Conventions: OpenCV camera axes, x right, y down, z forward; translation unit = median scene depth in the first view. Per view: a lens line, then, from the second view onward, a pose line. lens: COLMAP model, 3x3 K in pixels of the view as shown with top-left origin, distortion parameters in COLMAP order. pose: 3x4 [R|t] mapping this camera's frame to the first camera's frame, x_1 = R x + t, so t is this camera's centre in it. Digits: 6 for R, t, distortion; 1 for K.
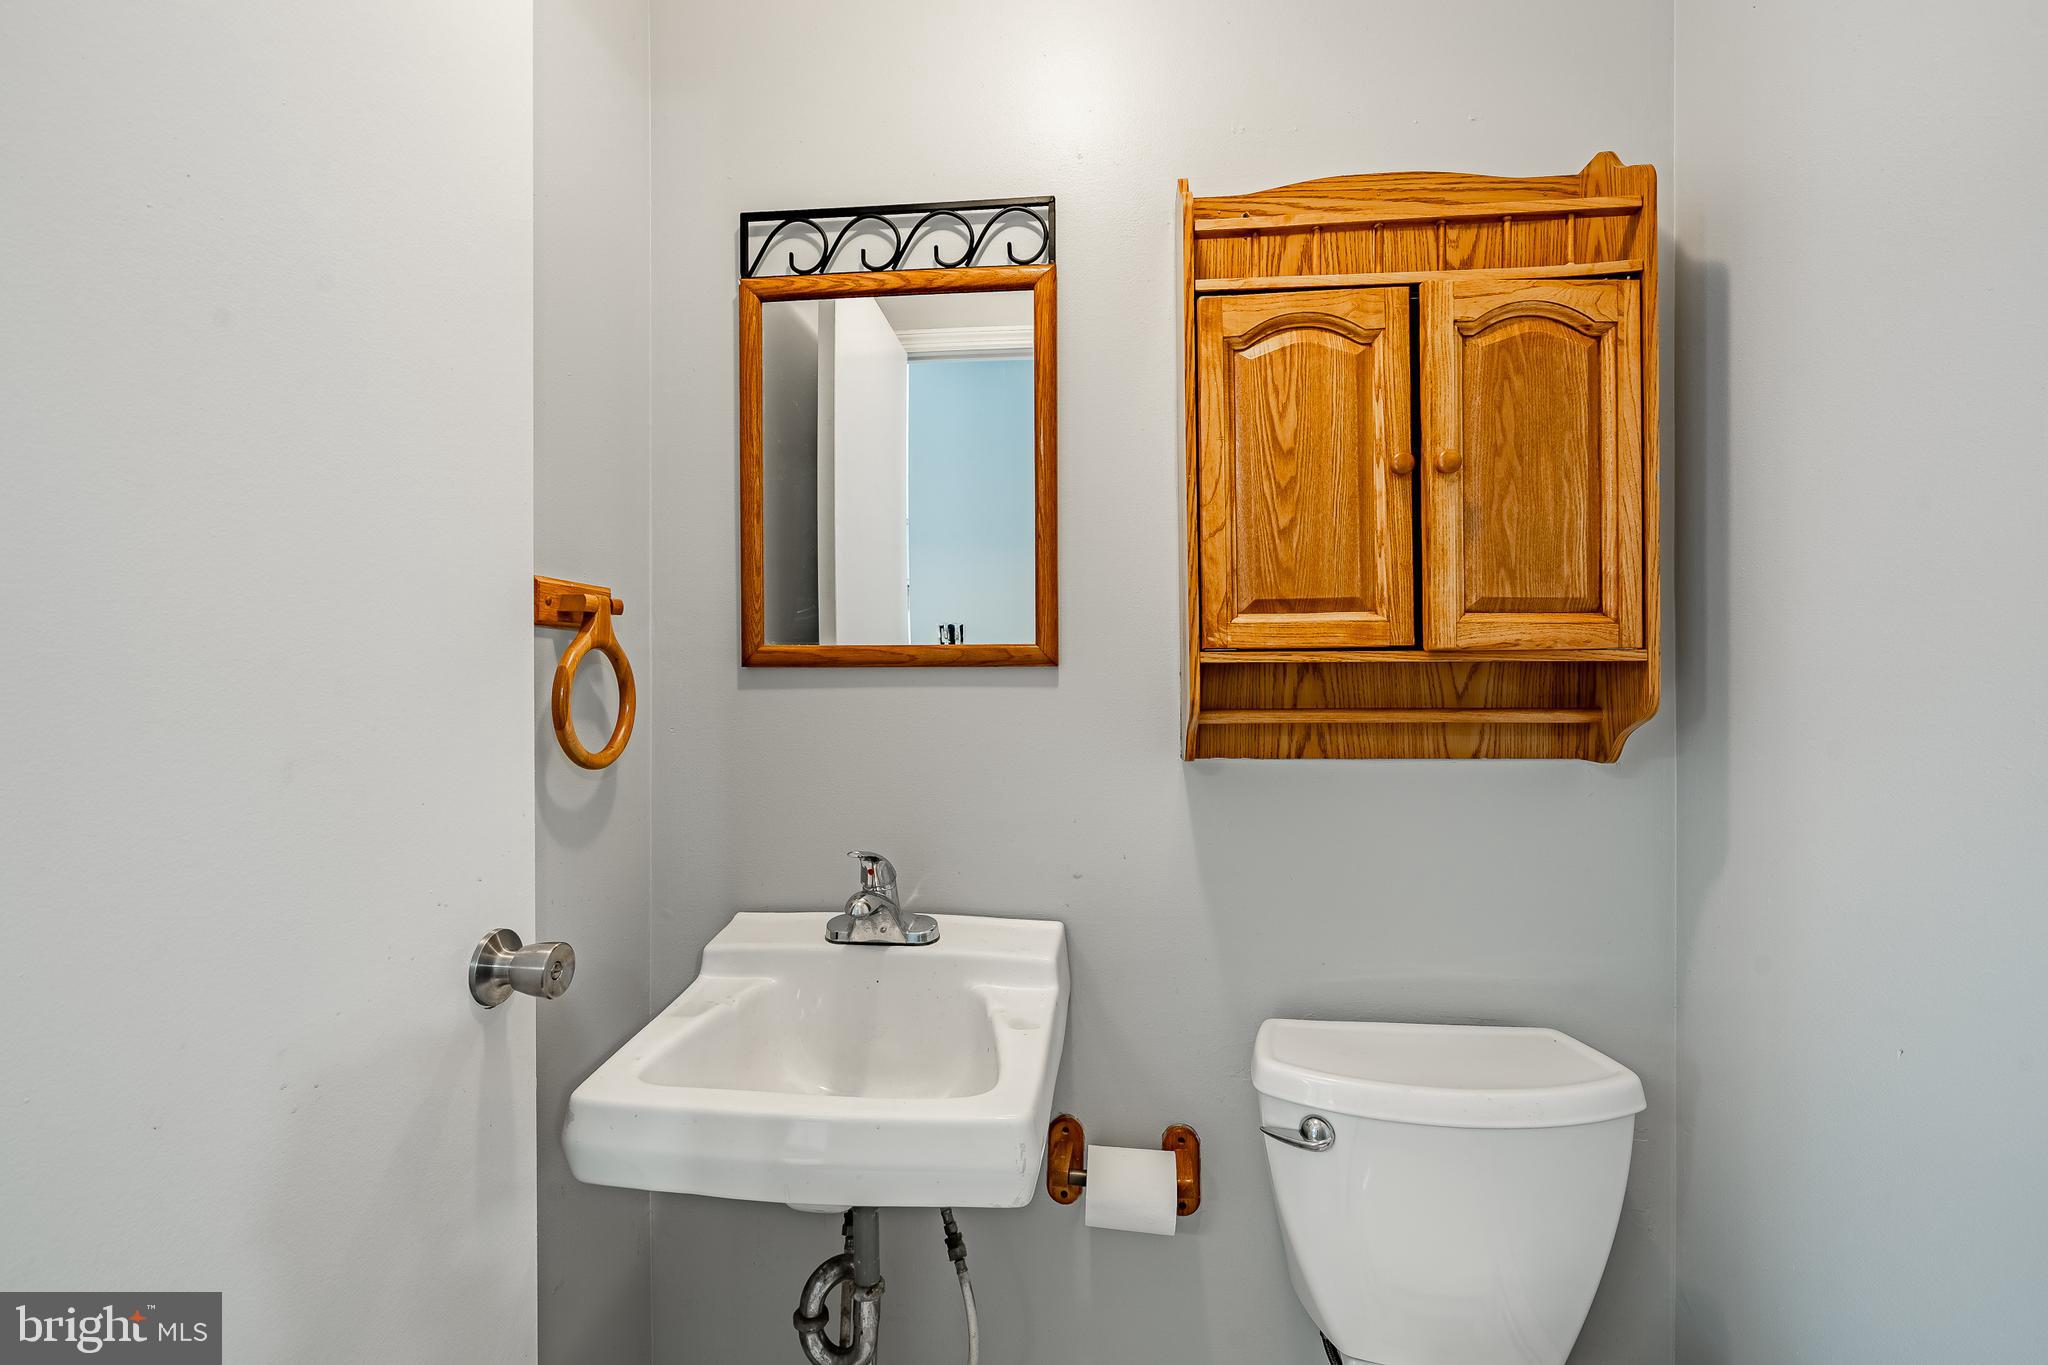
lens RADIAL K [[962.2, 0, 1018.9], [0, 962.2, 670.0], [0, 0, 1]] dist [0.005168, -0.000710]
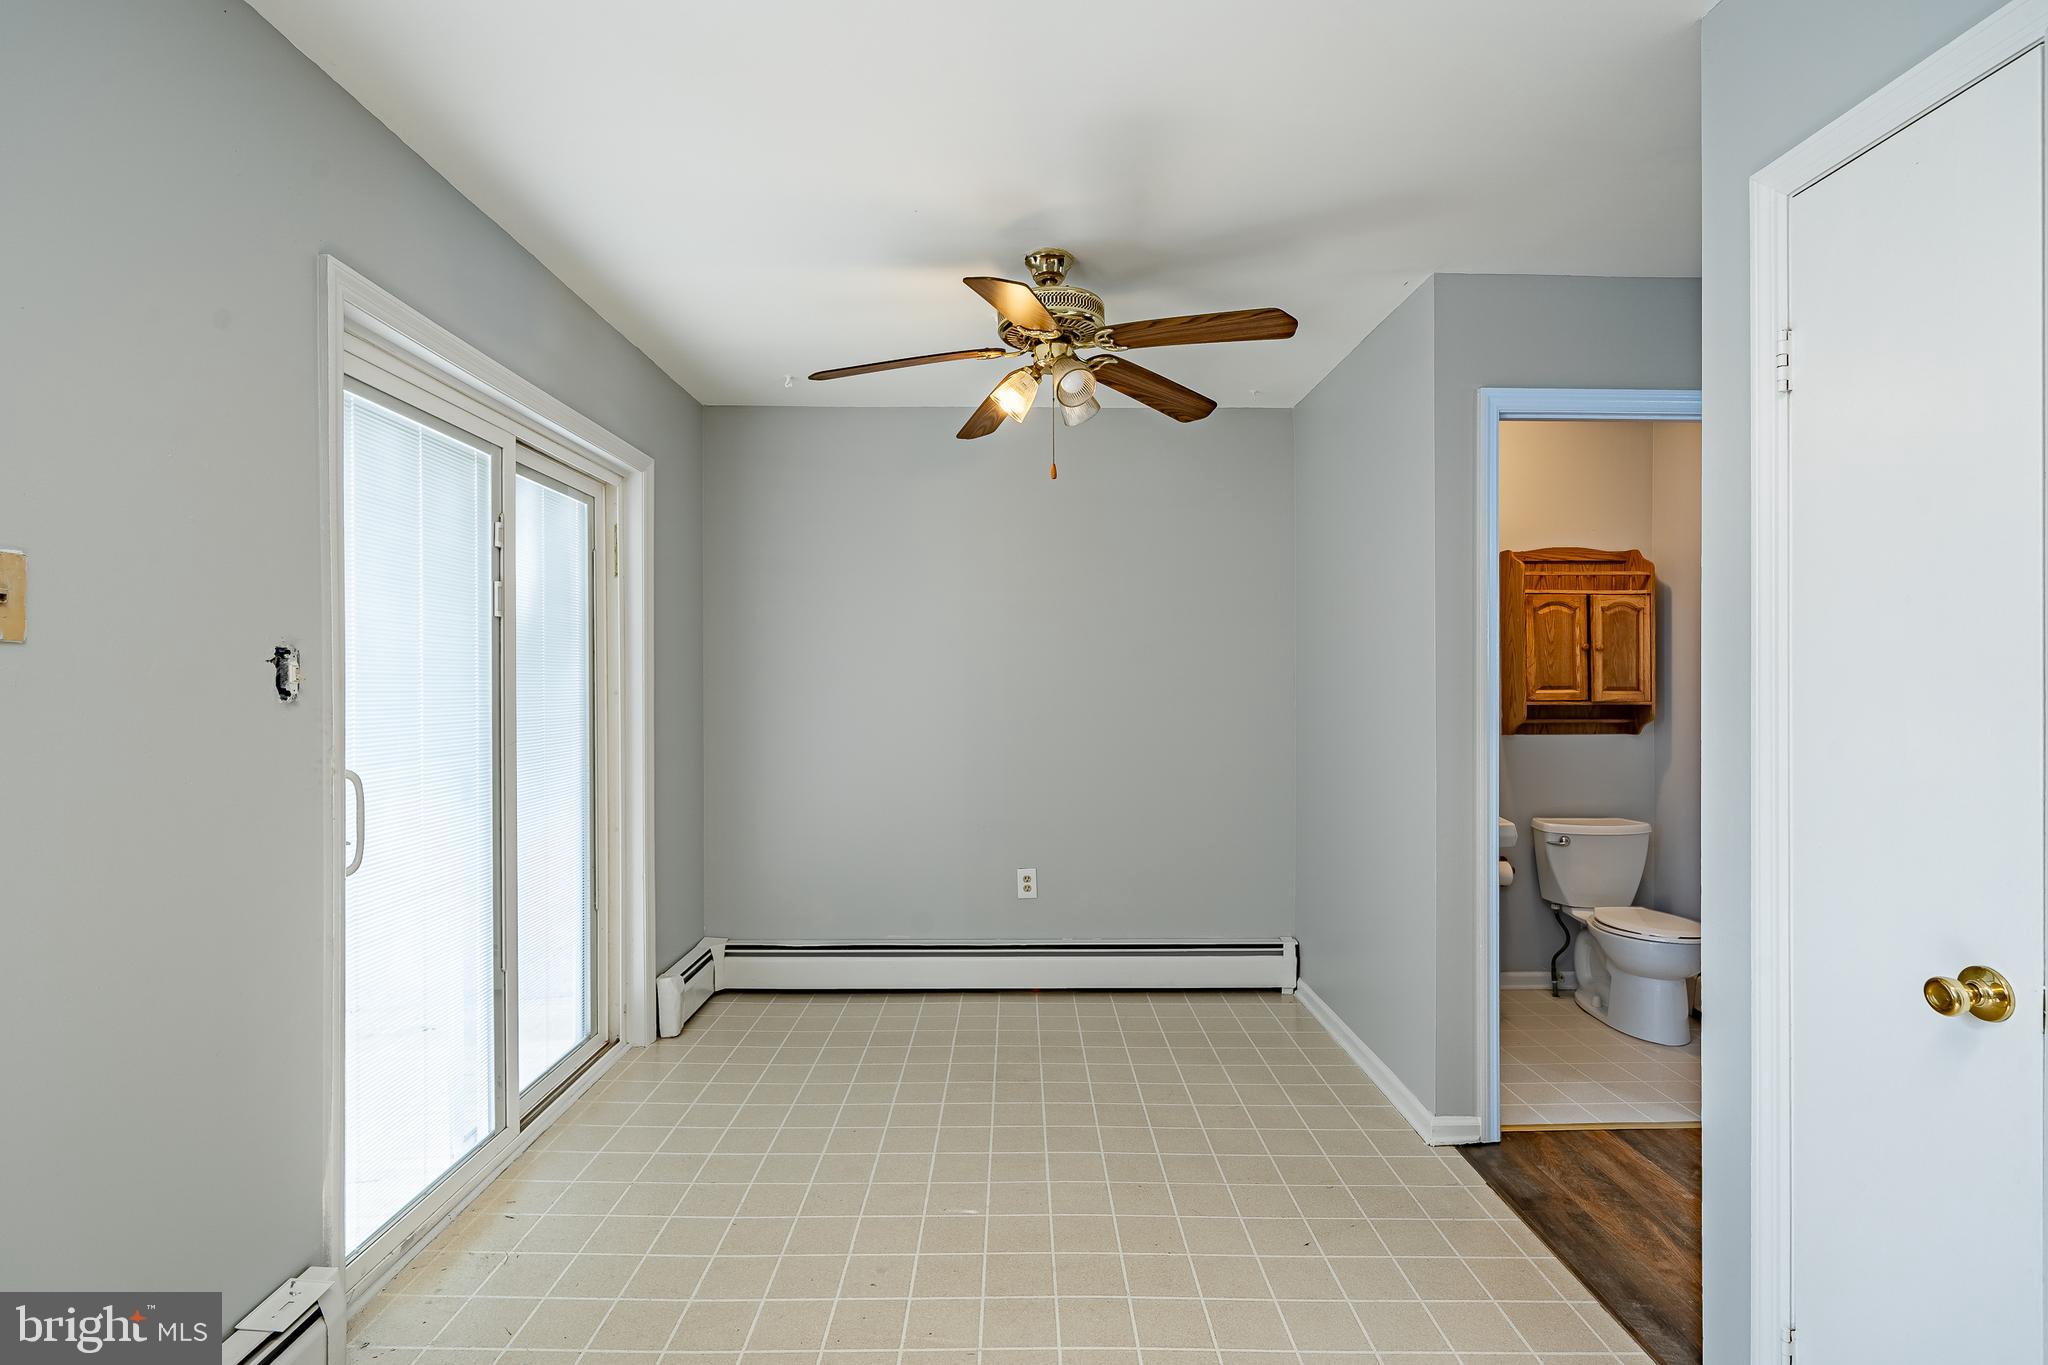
lens RADIAL K [[962.2, 0, 1030.4], [0, 962.2, 681.9], [0, 0, 1]] dist [0.005168, -0.000710]
pose [[0.992675, 0.001574, 0.120805, -1.962424], [-0.002094, 0.999989, 0.004179, -0.098940], [-0.120797, -0.004401, 0.992667, -2.151083]]
